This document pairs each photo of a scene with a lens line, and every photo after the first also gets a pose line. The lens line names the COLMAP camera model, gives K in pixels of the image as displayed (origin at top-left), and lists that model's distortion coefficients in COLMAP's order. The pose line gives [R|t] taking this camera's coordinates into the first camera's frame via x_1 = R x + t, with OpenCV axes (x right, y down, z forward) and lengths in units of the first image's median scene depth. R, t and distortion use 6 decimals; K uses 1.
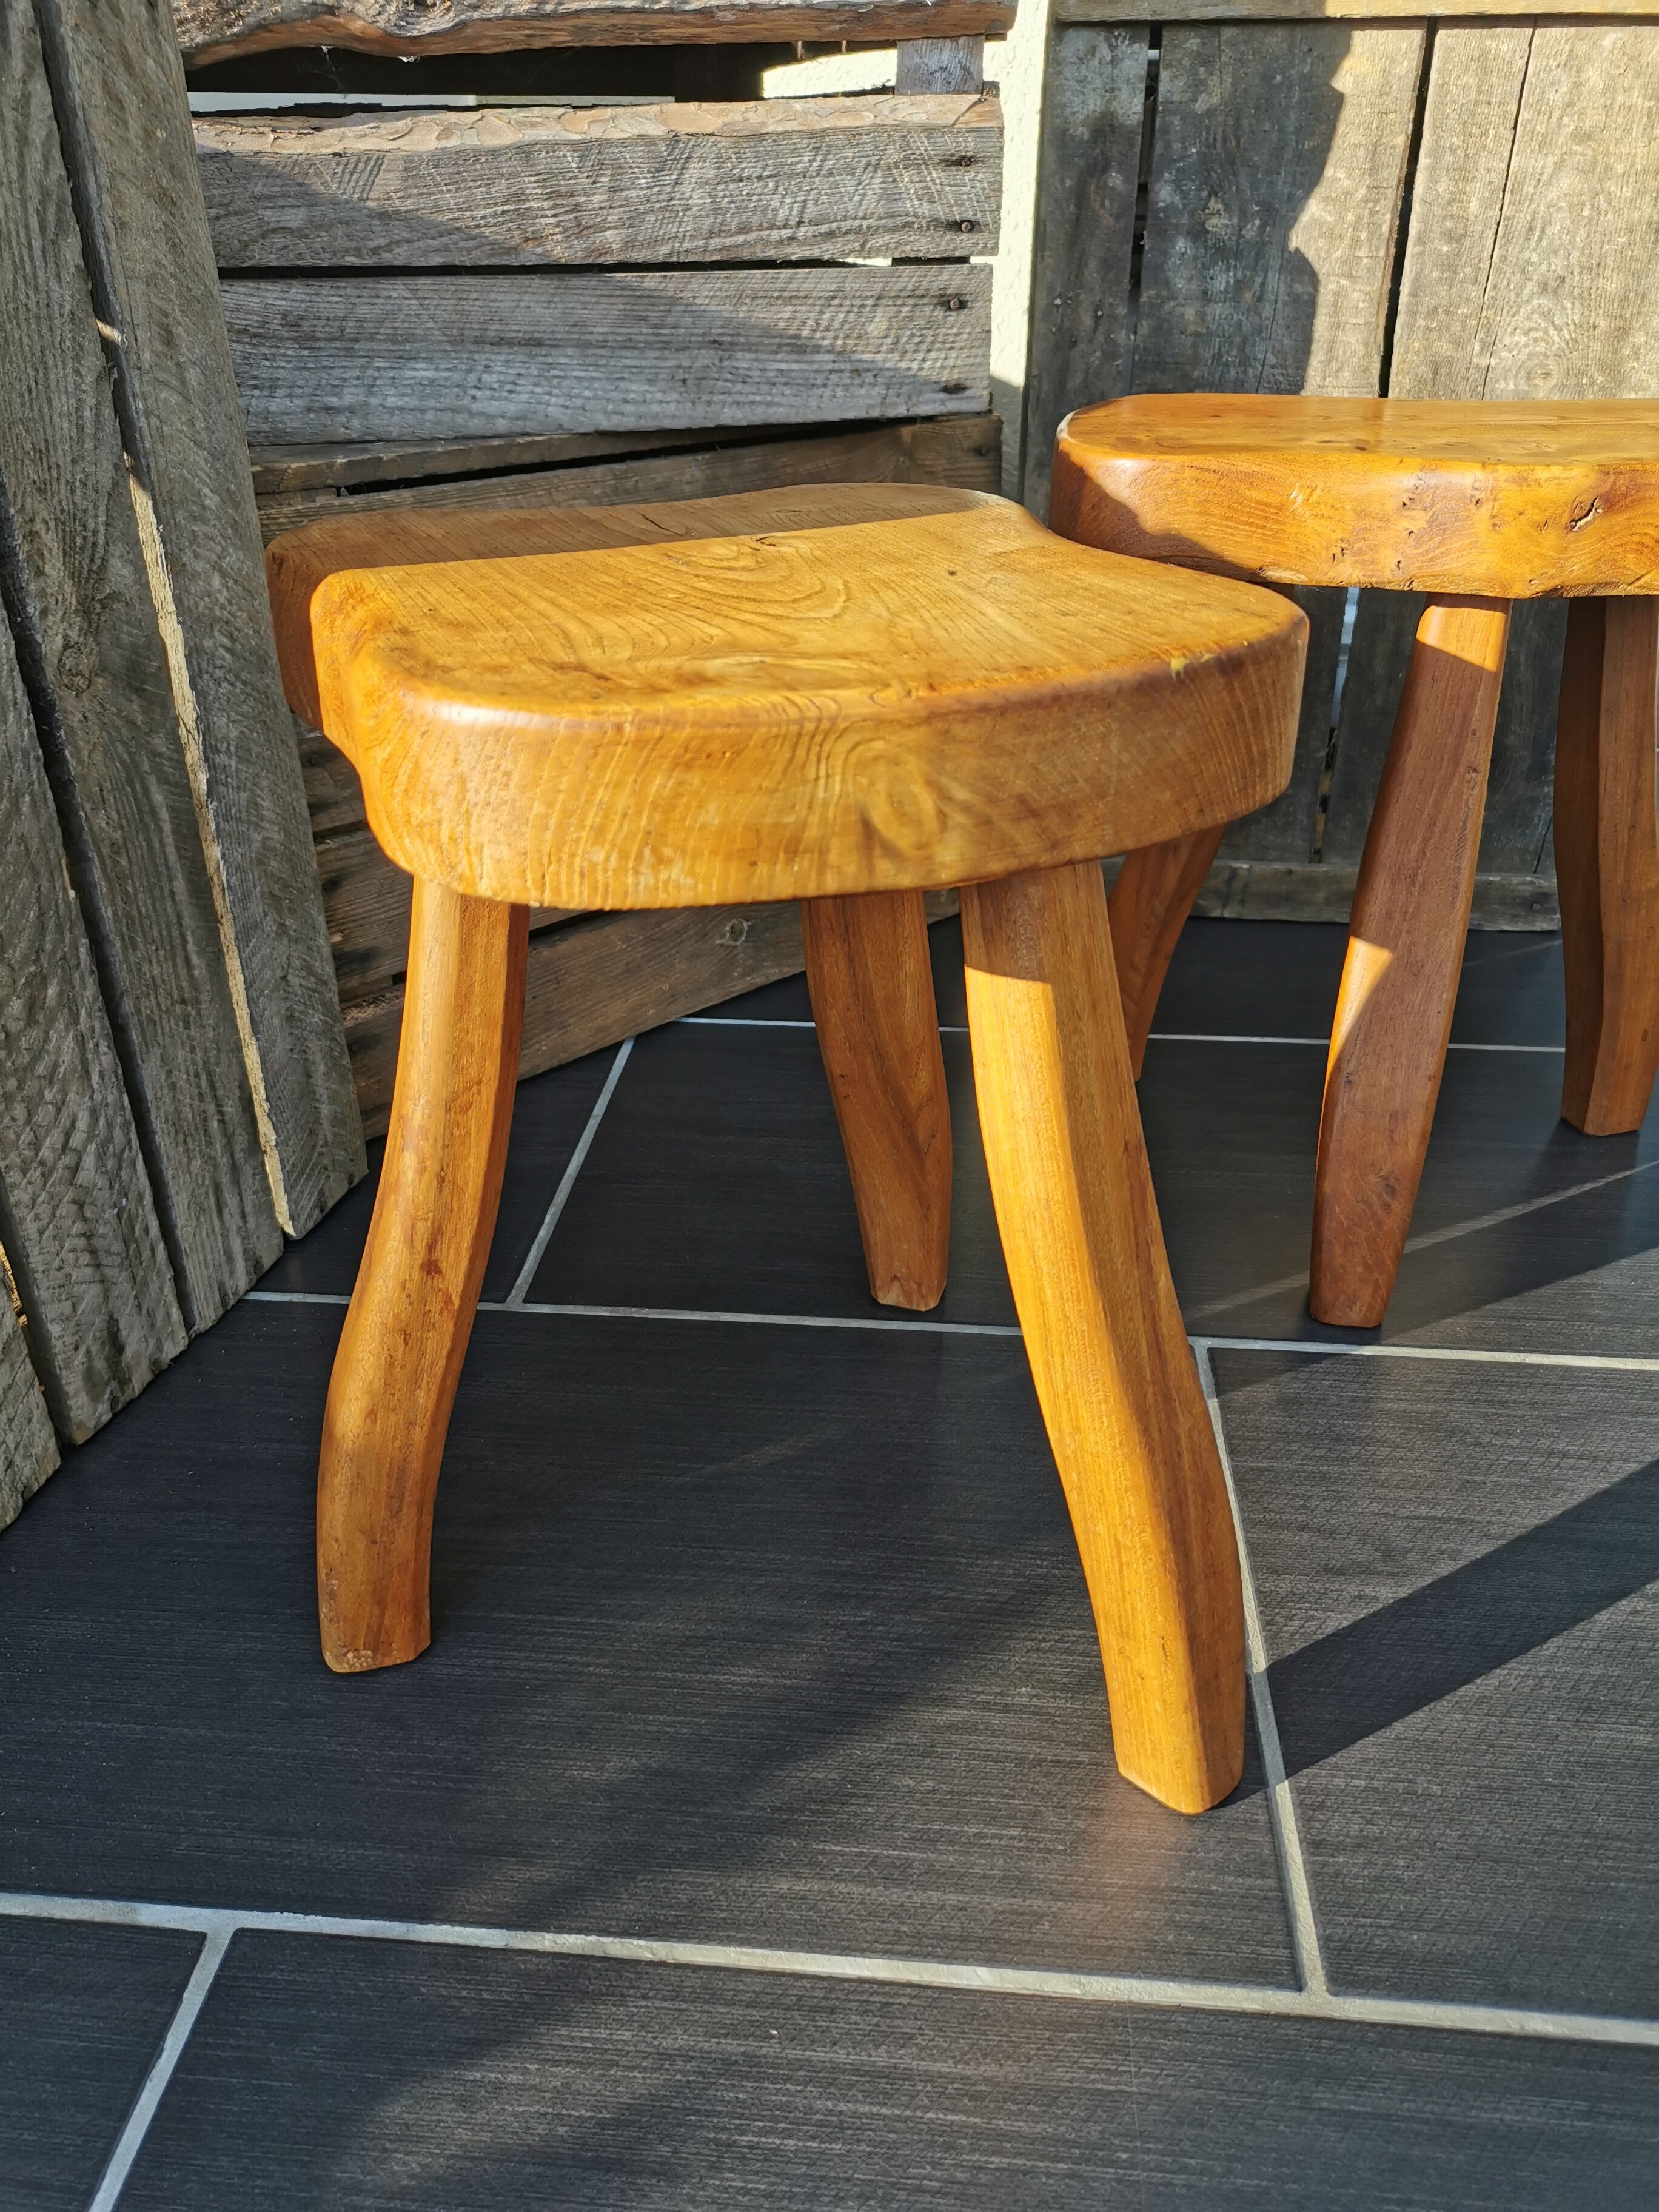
lens RADIAL K [[1722.3, 0, 829.5], [0, 1722.3, 1106.0], [0, 0, 1]] dist [0.031381, -0.031891]
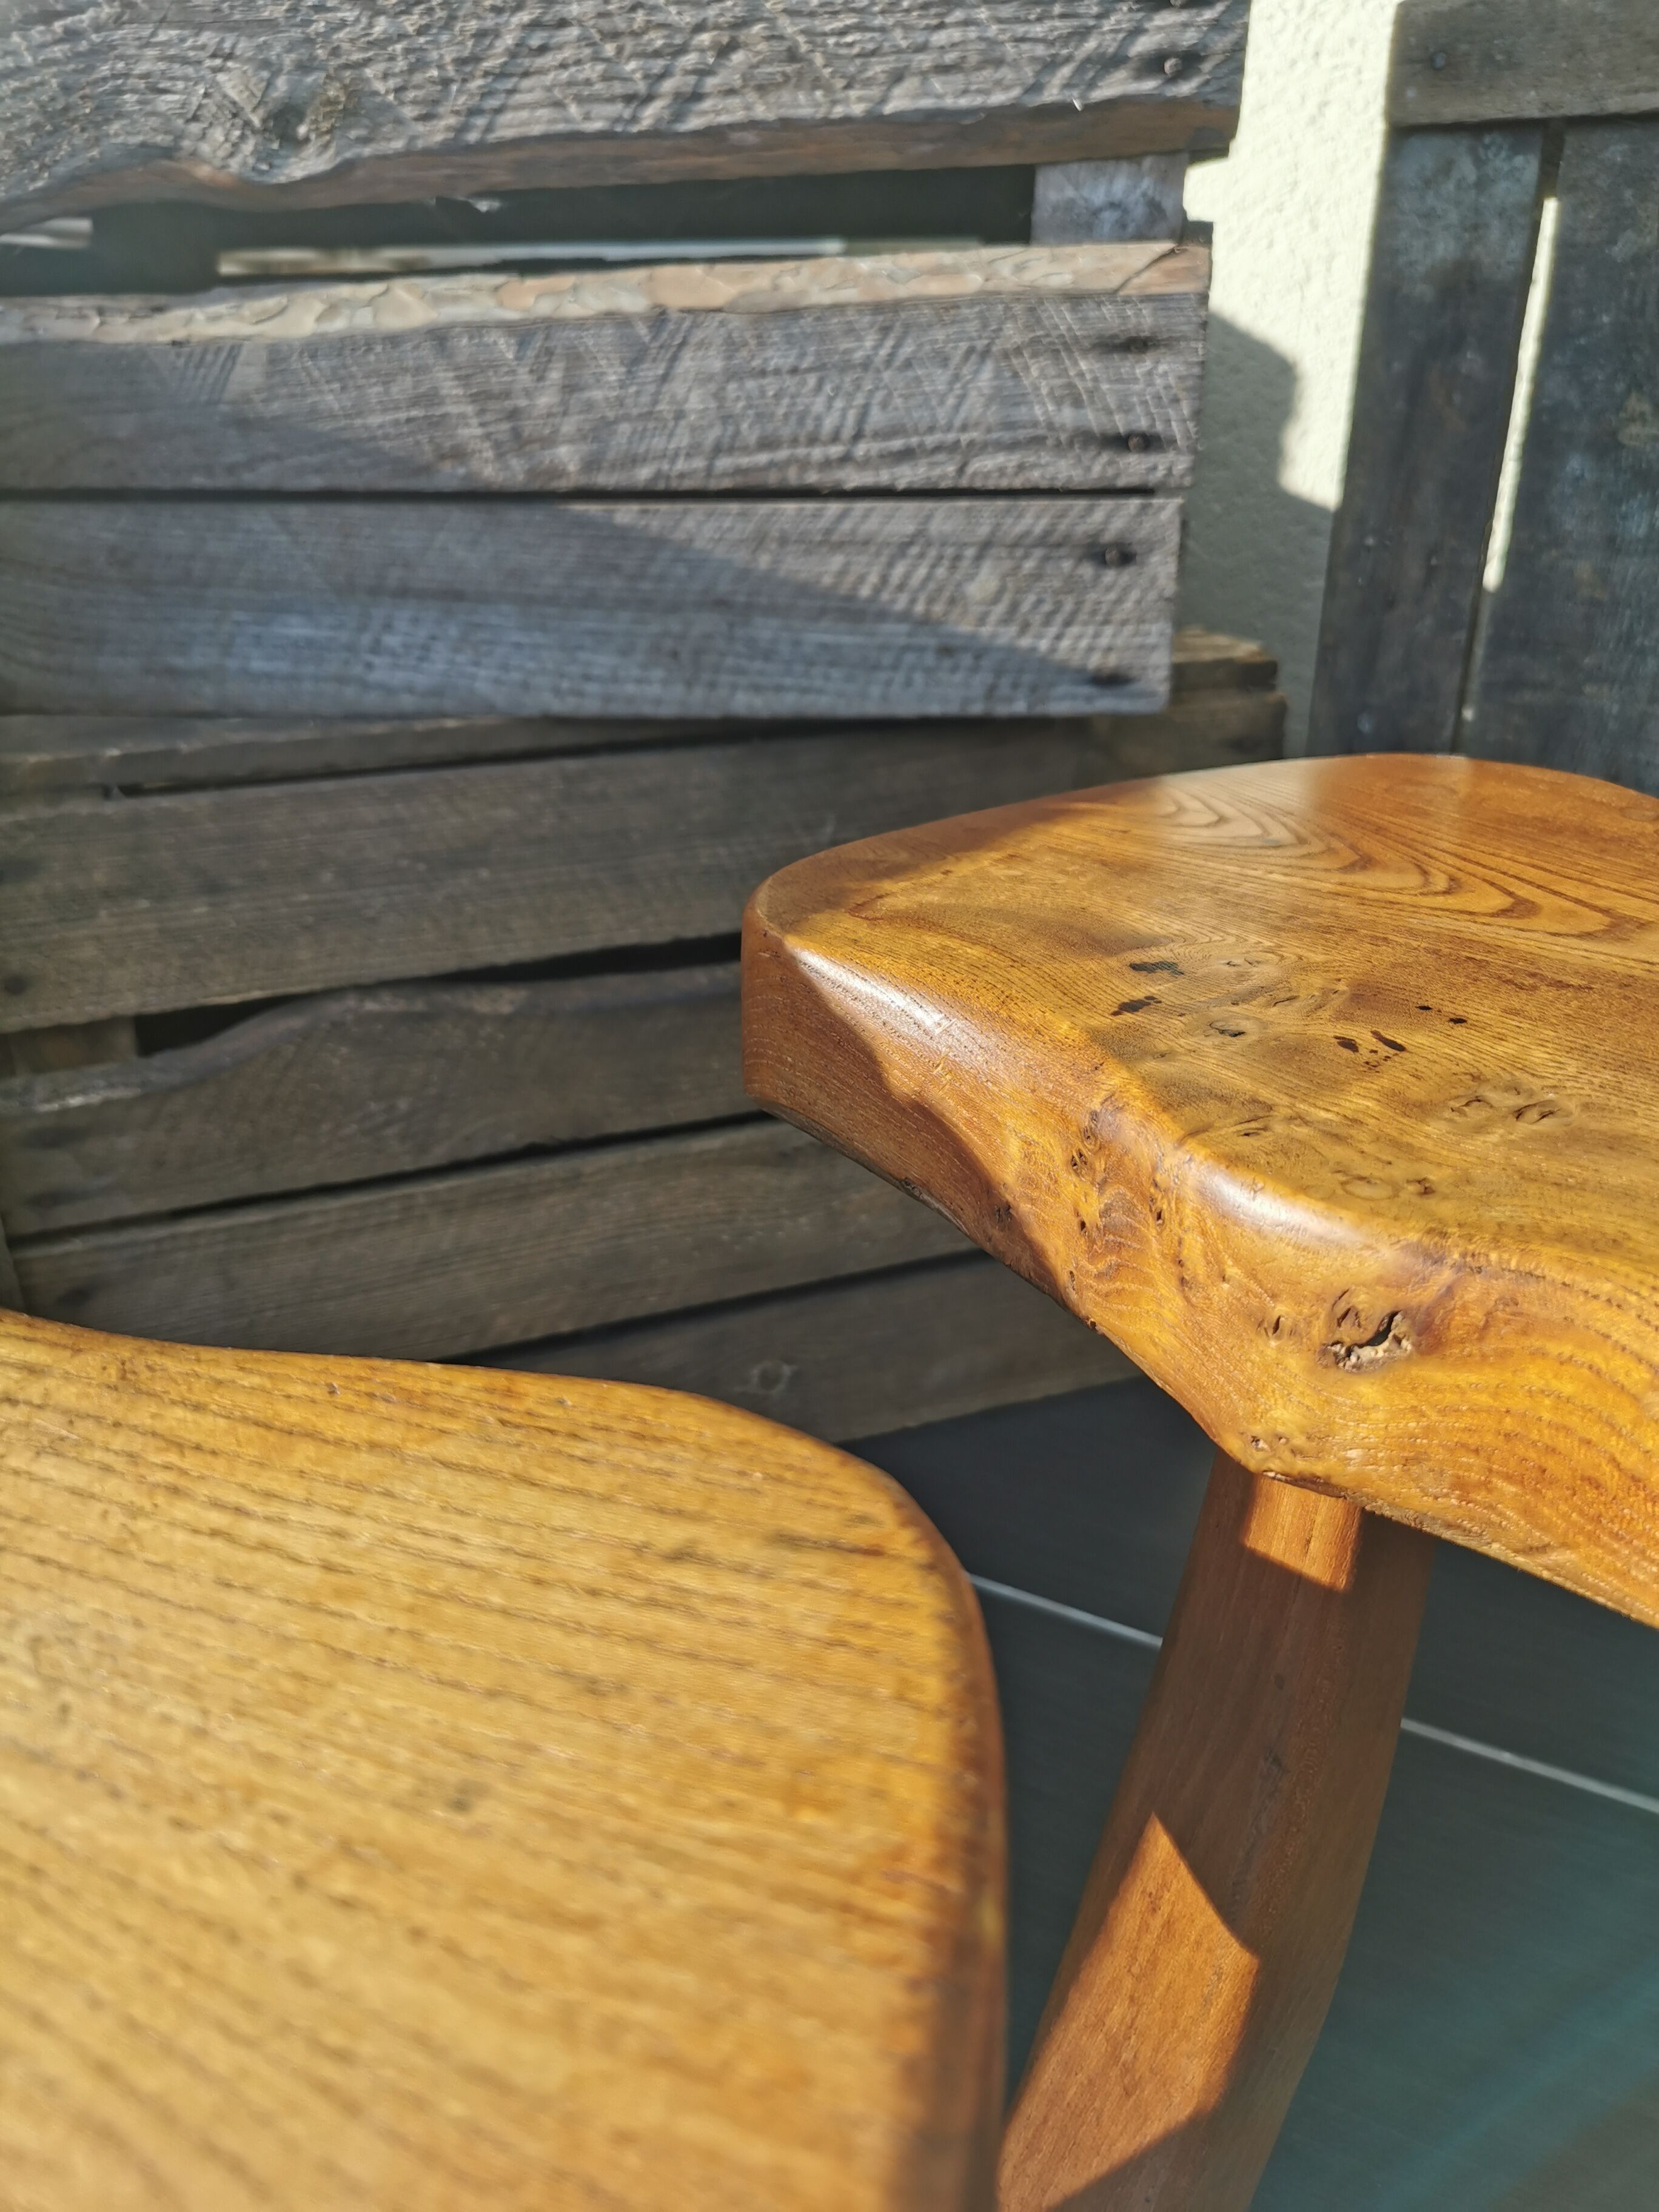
lens RADIAL K [[1752.6, 0, 825.6], [0, 1752.6, 1103.8], [0, 0, 1]] dist [0.027204, -0.041899]
pose [[0.920537, 0.158810, -0.356919, 0.251956], [-0.180285, 0.983230, -0.027493, -0.239182], [0.346567, 0.089656, 0.933731, 0.393632]]
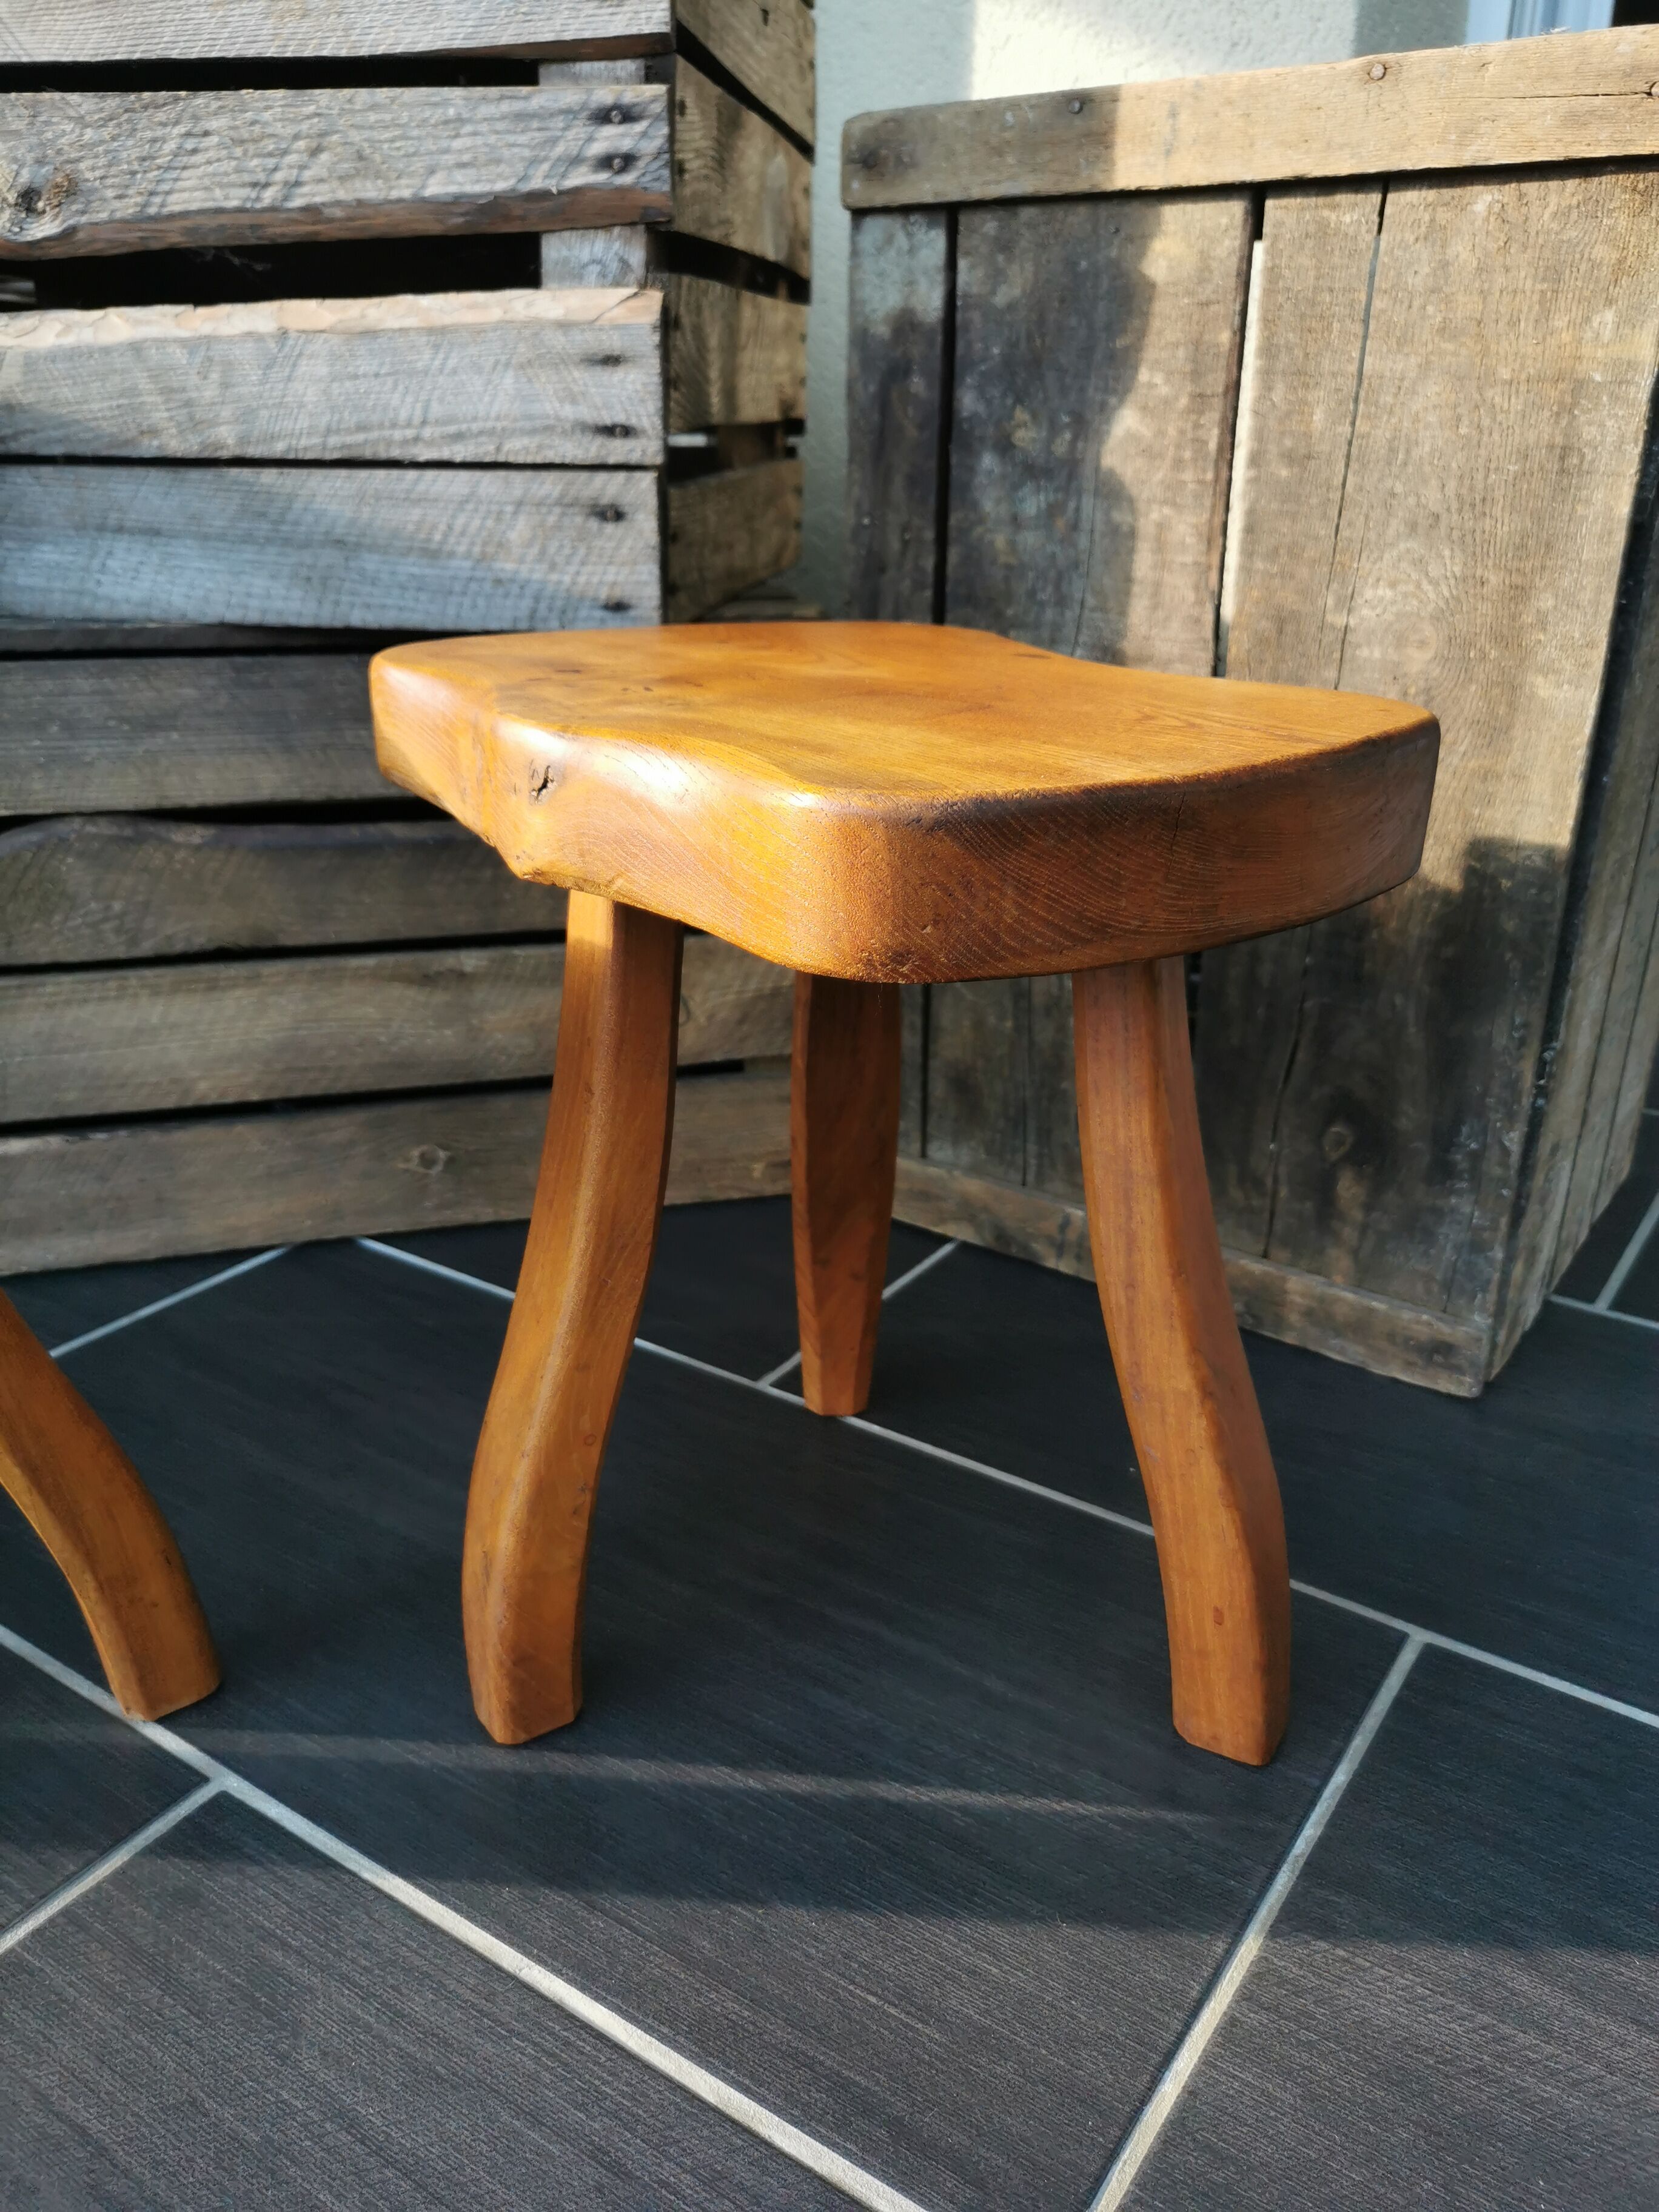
lens RADIAL K [[1732.3, 0, 829.5], [0, 1732.3, 1106.0], [0, 0, 1]] dist [0.046474, -0.060735]
pose [[0.873333, 0.189576, -0.448720, 0.659279], [-0.237637, 0.969922, -0.052733, -0.159108], [0.425227, 0.152686, 0.892115, 0.318926]]
